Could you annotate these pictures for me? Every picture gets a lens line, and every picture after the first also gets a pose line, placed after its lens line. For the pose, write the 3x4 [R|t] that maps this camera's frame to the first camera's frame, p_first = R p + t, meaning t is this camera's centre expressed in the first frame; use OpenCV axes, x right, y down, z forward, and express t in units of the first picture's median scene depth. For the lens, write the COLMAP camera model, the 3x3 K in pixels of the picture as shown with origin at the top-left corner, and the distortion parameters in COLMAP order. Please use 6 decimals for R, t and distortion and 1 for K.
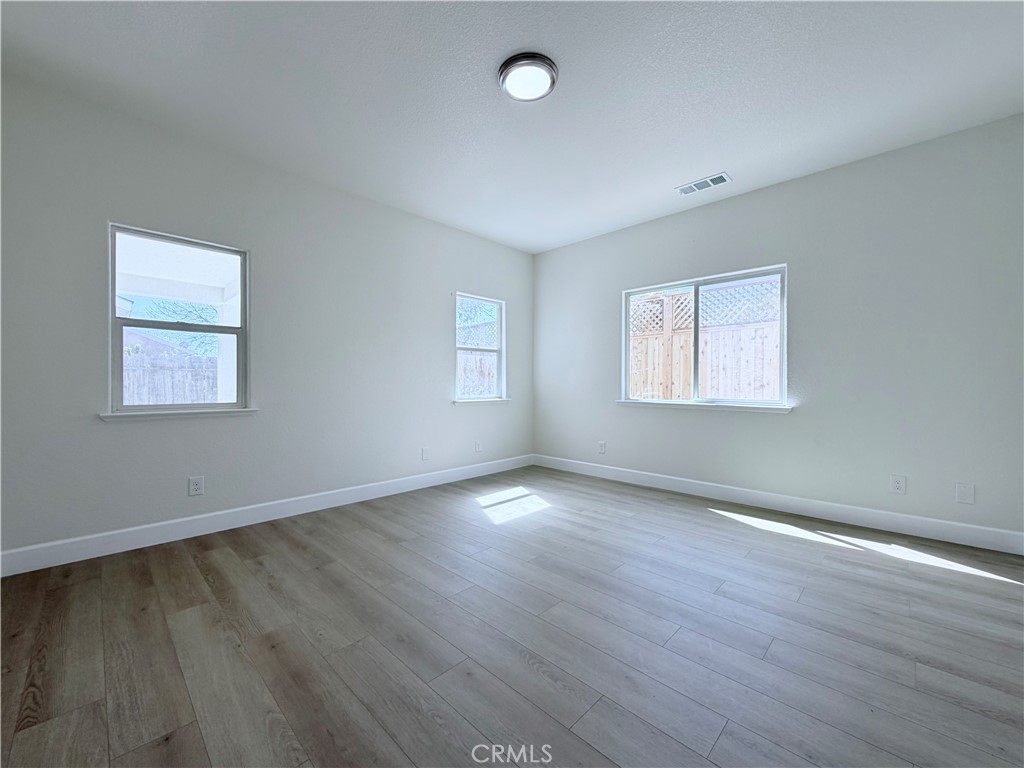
lens RADIAL K [[409.2, 0, 510.1], [0, 409.2, 386.0], [0, 0, 1]] dist [-0.000608, 0.000106]
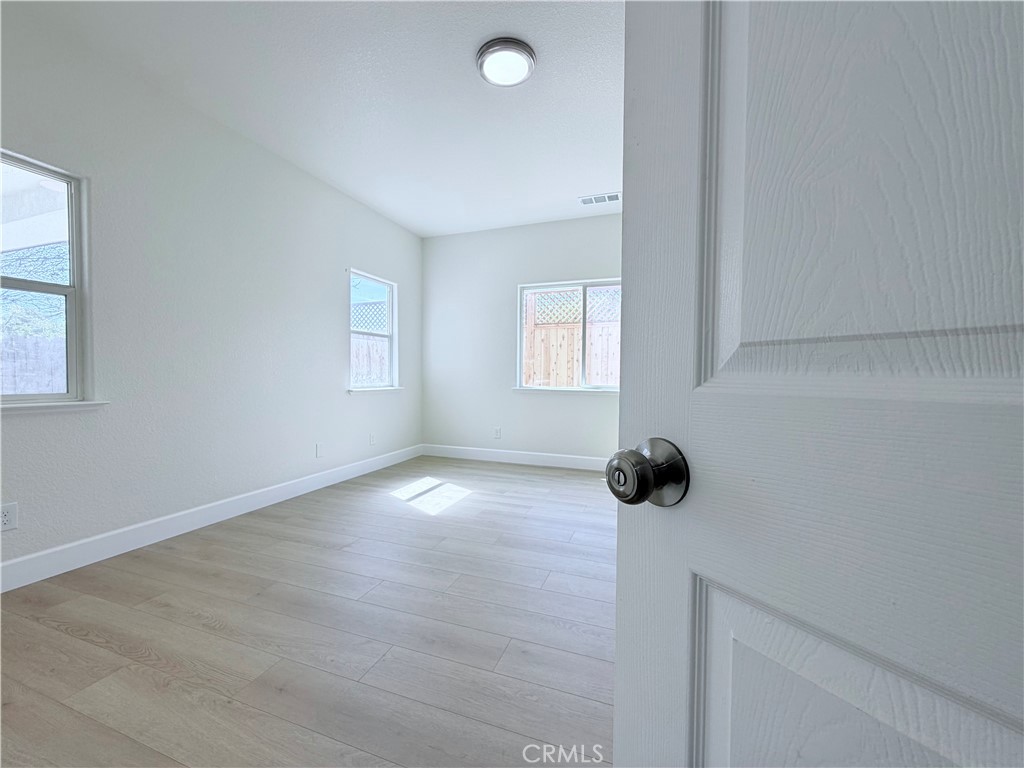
lens RADIAL K [[409.2, 0, 510.1], [0, 409.2, 386.0], [0, 0, 1]] dist [-0.000608, 0.000106]
pose [[0.912314, -0.005945, 0.409449, -0.222003], [-0.003684, 0.999735, 0.022723, 0.007784], [-0.409476, -0.022238, 0.912050, 0.040952]]
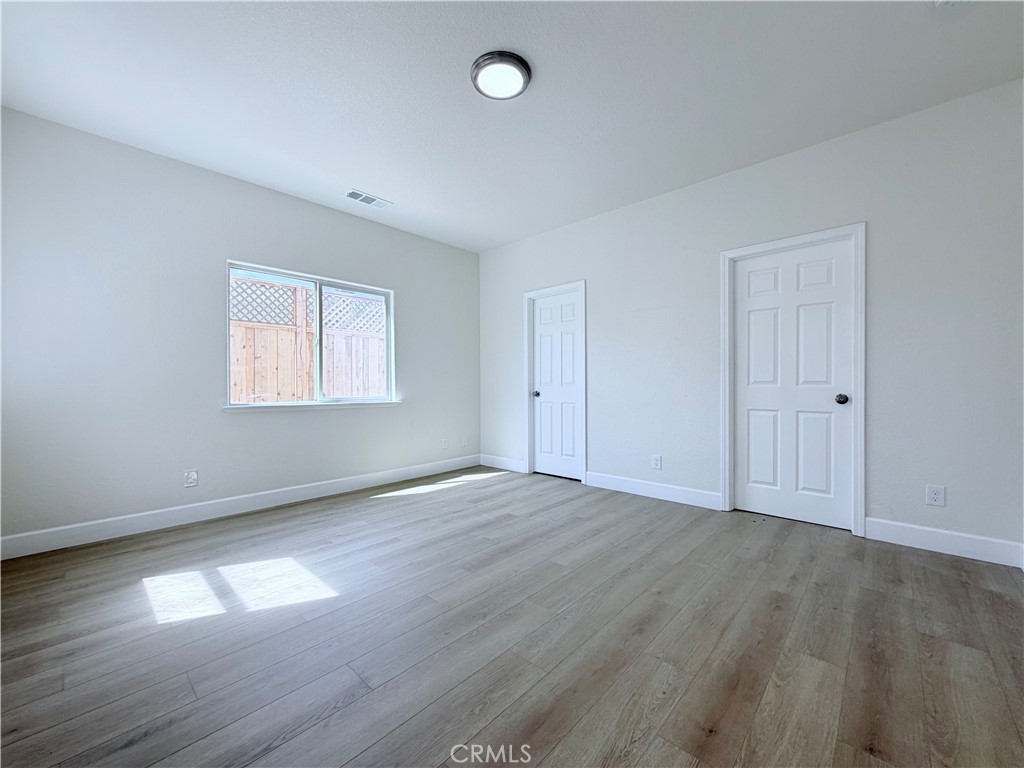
lens RADIAL K [[409.2, 0, 510.1], [0, 409.2, 386.0], [0, 0, 1]] dist [-0.000608, 0.000106]
pose [[-0.024684, -0.006101, 0.999677, -0.590682], [0.010893, 0.999920, 0.006371, -0.000917], [-0.999636, 0.011047, -0.024615, 0.620256]]
